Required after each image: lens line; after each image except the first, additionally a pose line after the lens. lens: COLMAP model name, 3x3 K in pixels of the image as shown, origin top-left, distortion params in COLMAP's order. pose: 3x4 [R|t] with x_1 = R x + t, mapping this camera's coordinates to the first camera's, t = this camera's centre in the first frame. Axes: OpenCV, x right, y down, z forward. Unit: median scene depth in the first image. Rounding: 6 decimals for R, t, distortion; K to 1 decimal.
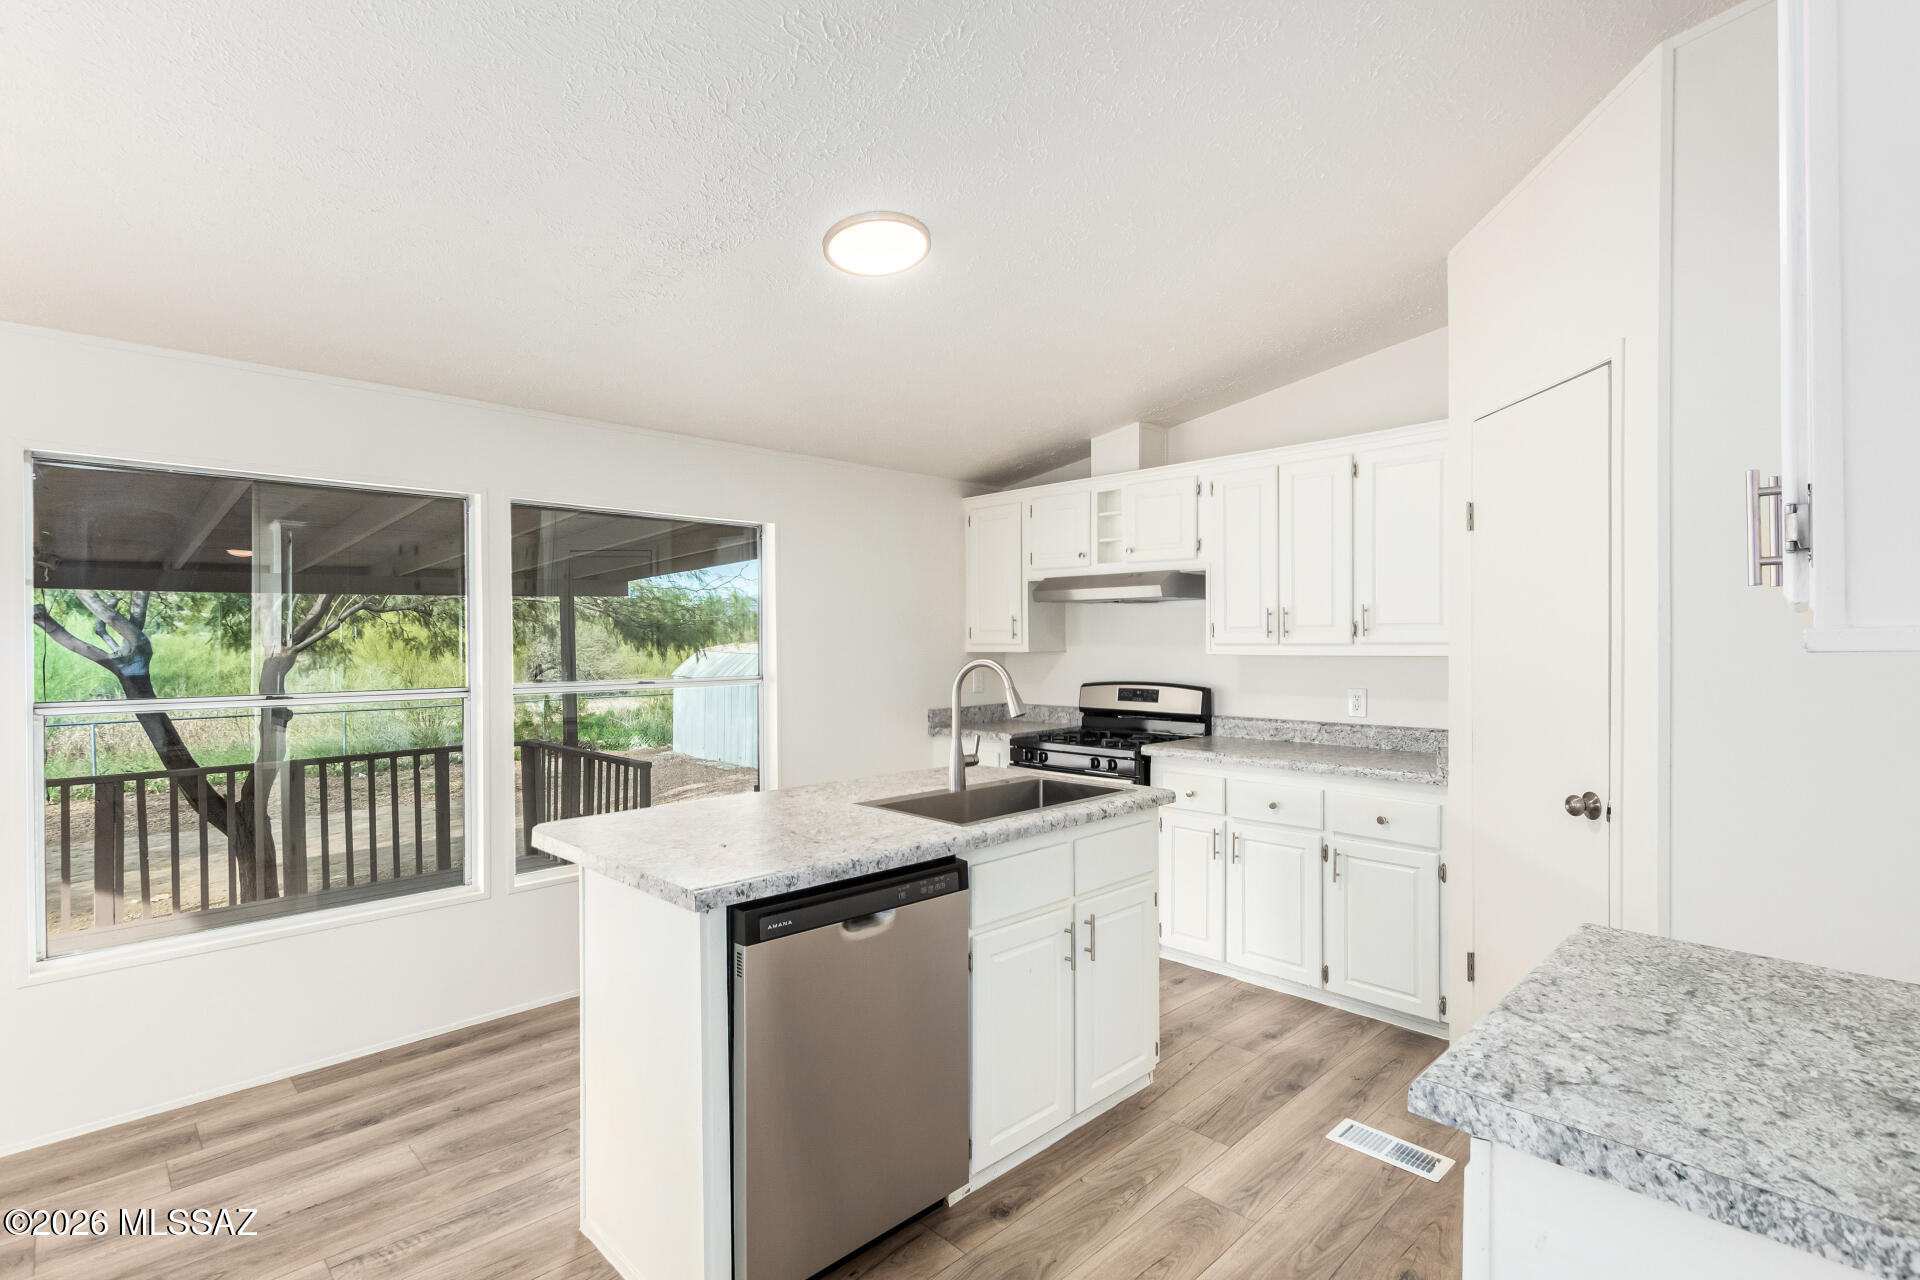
lens RADIAL K [[916.2, 0, 974.2], [0, 916.2, 644.9], [0, 0, 1]] dist [0.010977, -0.002091]
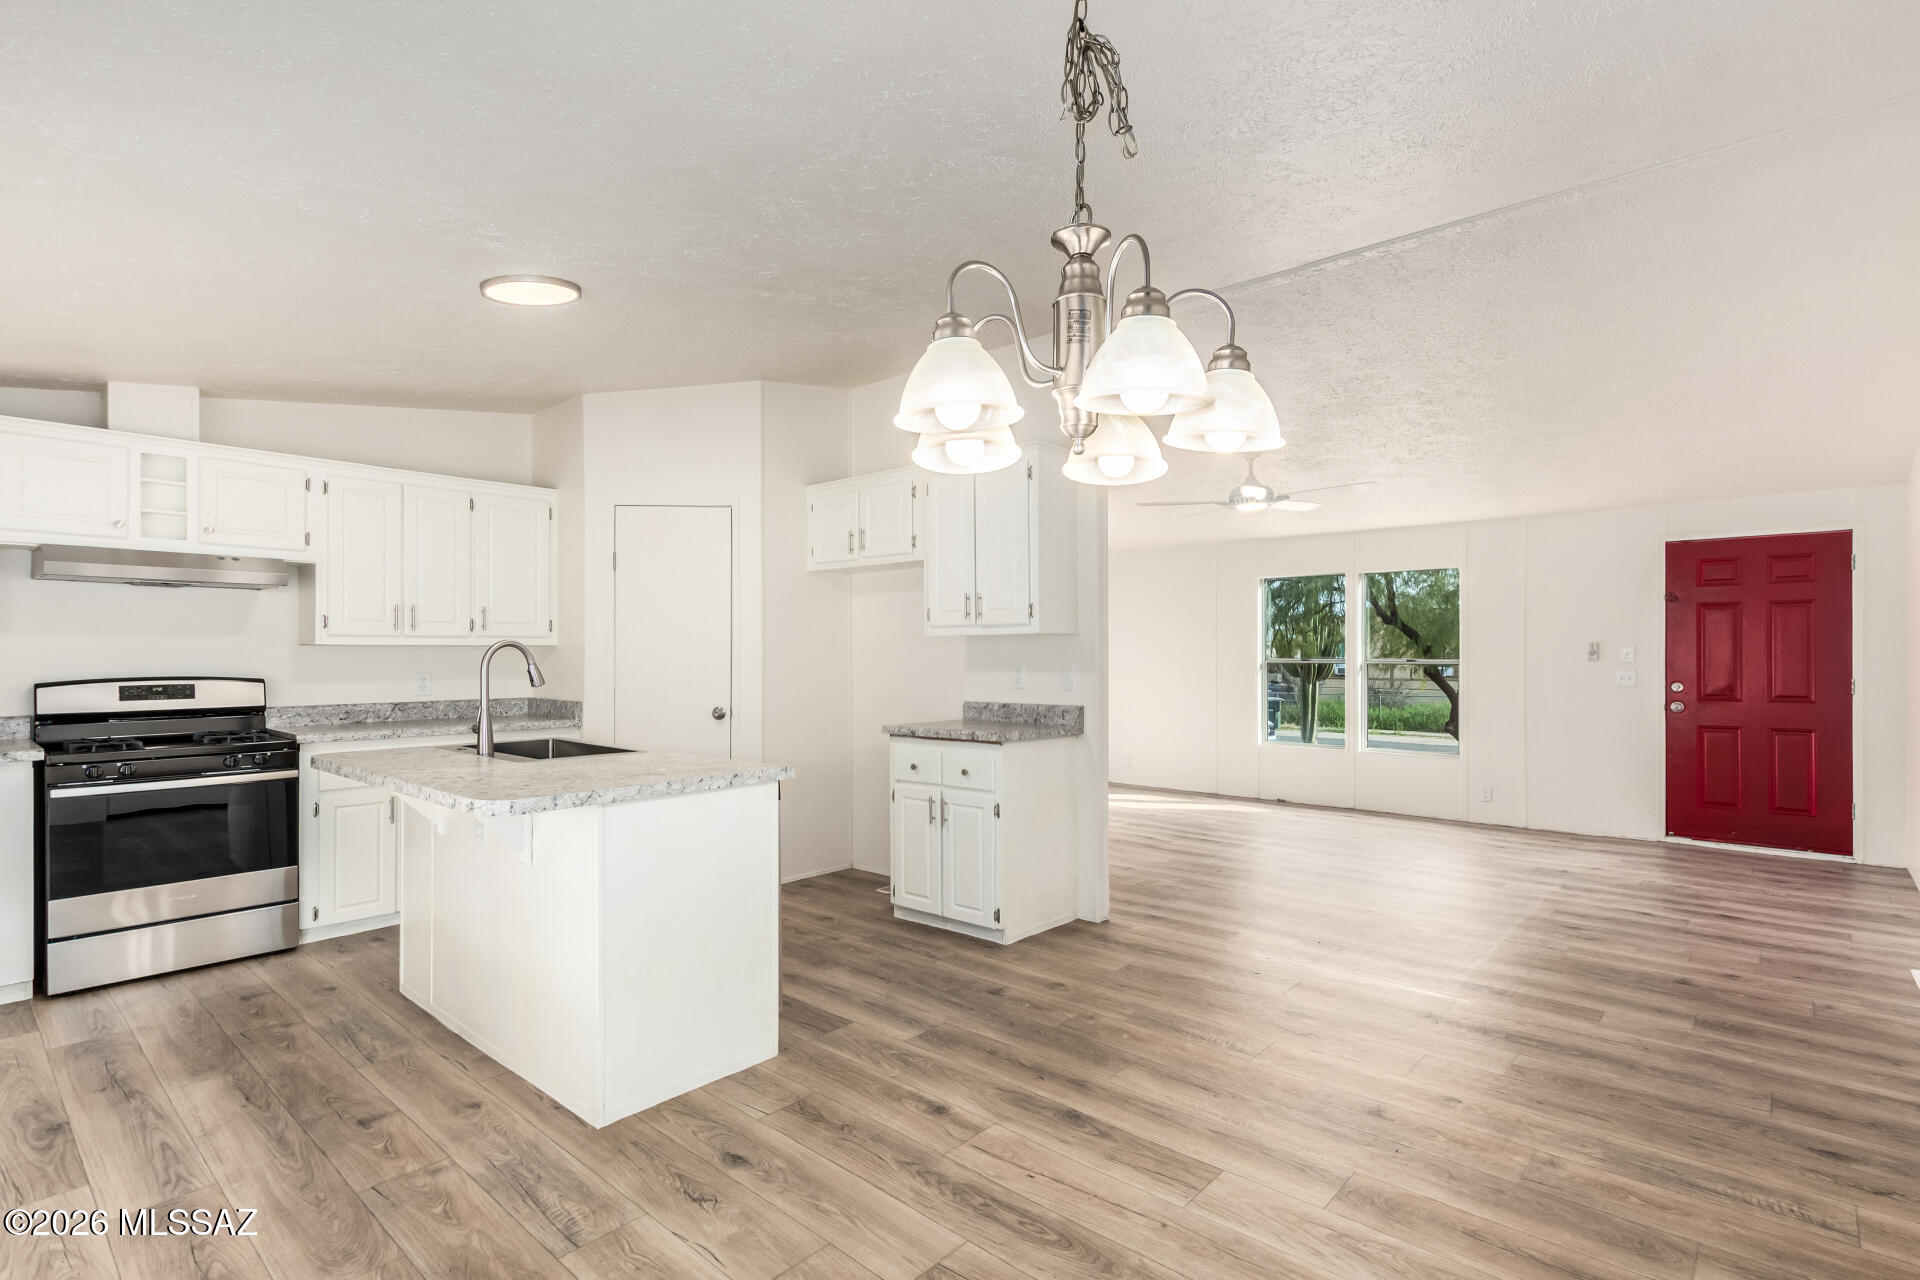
lens RADIAL K [[911.0, 0, 978.2], [0, 911.0, 652.7], [0, 0, 1]] dist [0.029652, -0.010098]
pose [[-0.072730, 0.004144, 0.997343, -0.966369], [0.004225, 0.999984, -0.003846, 0.030652], [-0.997343, 0.003934, -0.072746, 0.370745]]
